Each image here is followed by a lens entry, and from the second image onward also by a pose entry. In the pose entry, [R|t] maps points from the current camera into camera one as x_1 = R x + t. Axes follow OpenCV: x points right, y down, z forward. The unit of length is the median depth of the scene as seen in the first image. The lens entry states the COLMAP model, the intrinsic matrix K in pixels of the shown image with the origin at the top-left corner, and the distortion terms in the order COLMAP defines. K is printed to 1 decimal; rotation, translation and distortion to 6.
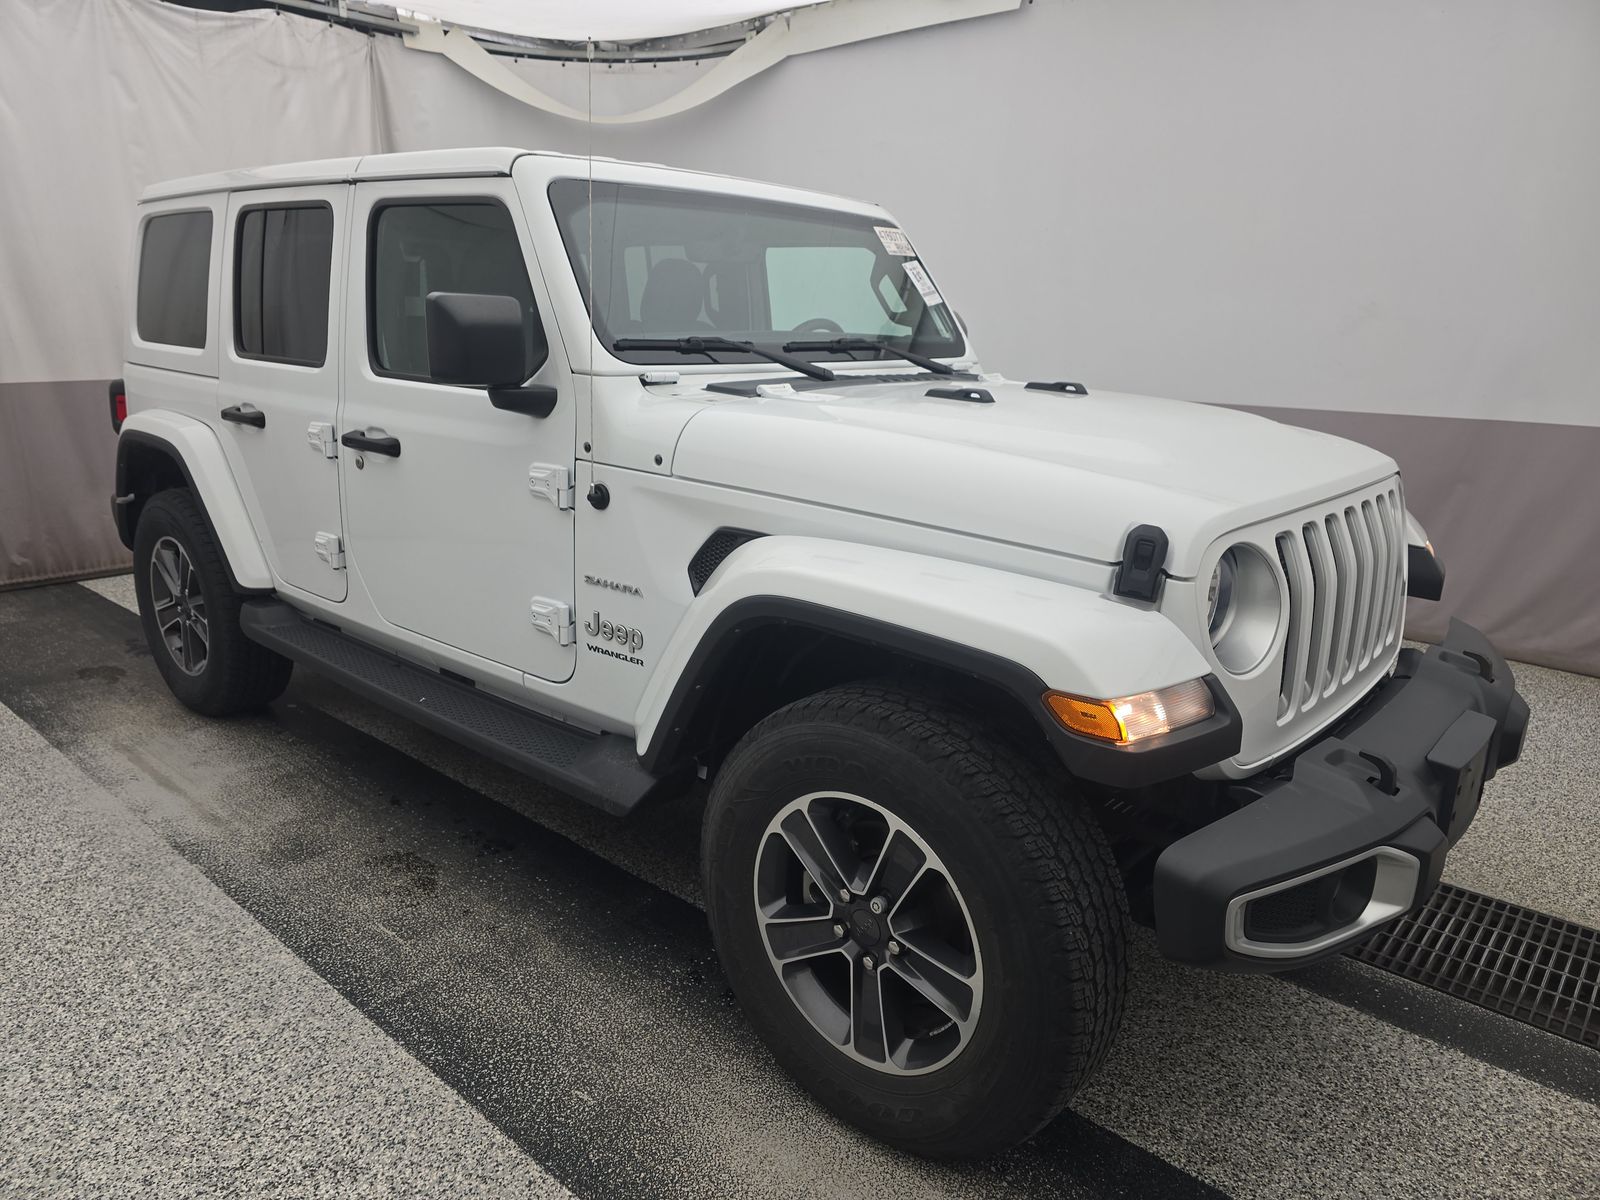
lens RADIAL K [[1113.6, 0, 800.0], [0, 1113.6, 600.0], [0, 0, 1]] dist [0.001956, -0.002284]
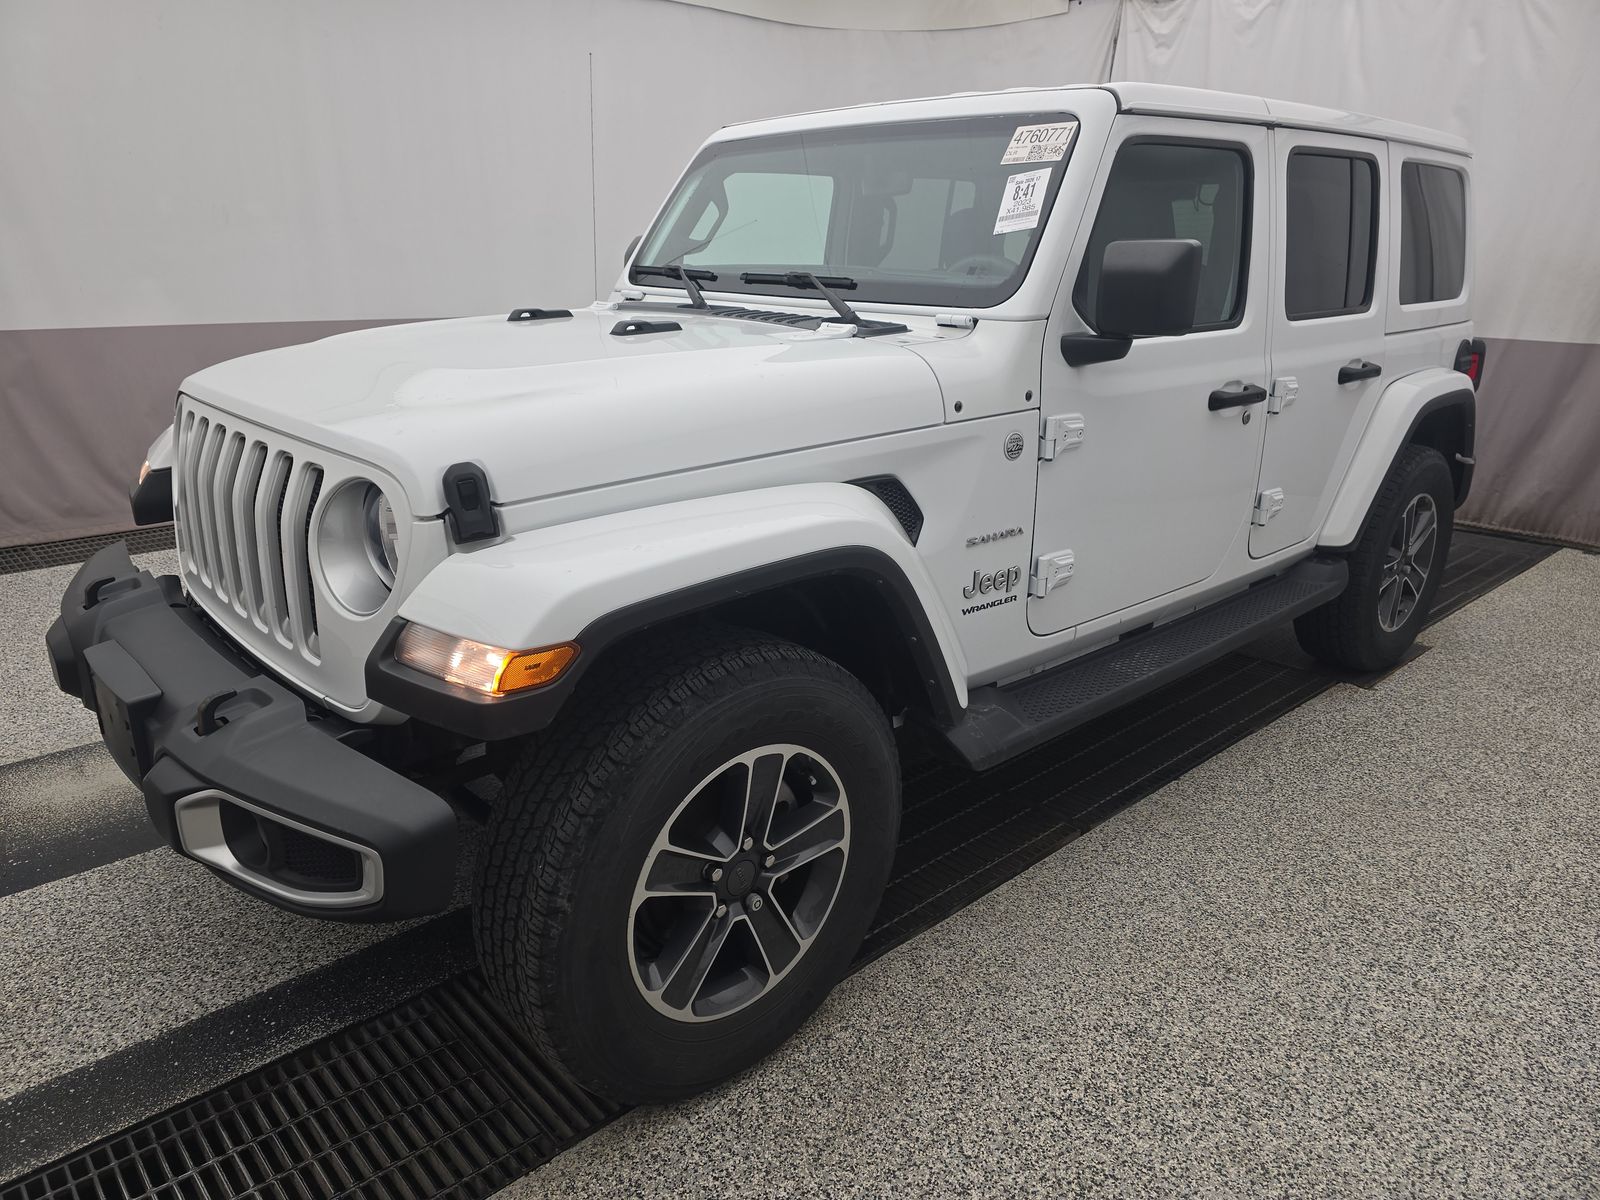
lens RADIAL K [[1113.6, 0, 800.0], [0, 1113.6, 600.0], [0, 0, 1]] dist [0.001956, -0.002284]
pose [[-0.123018, 0.285360, -0.950493, 1.261882], [-0.267734, 0.912711, 0.308669, -0.343074], [0.955607, 0.292451, -0.035879, 1.400292]]
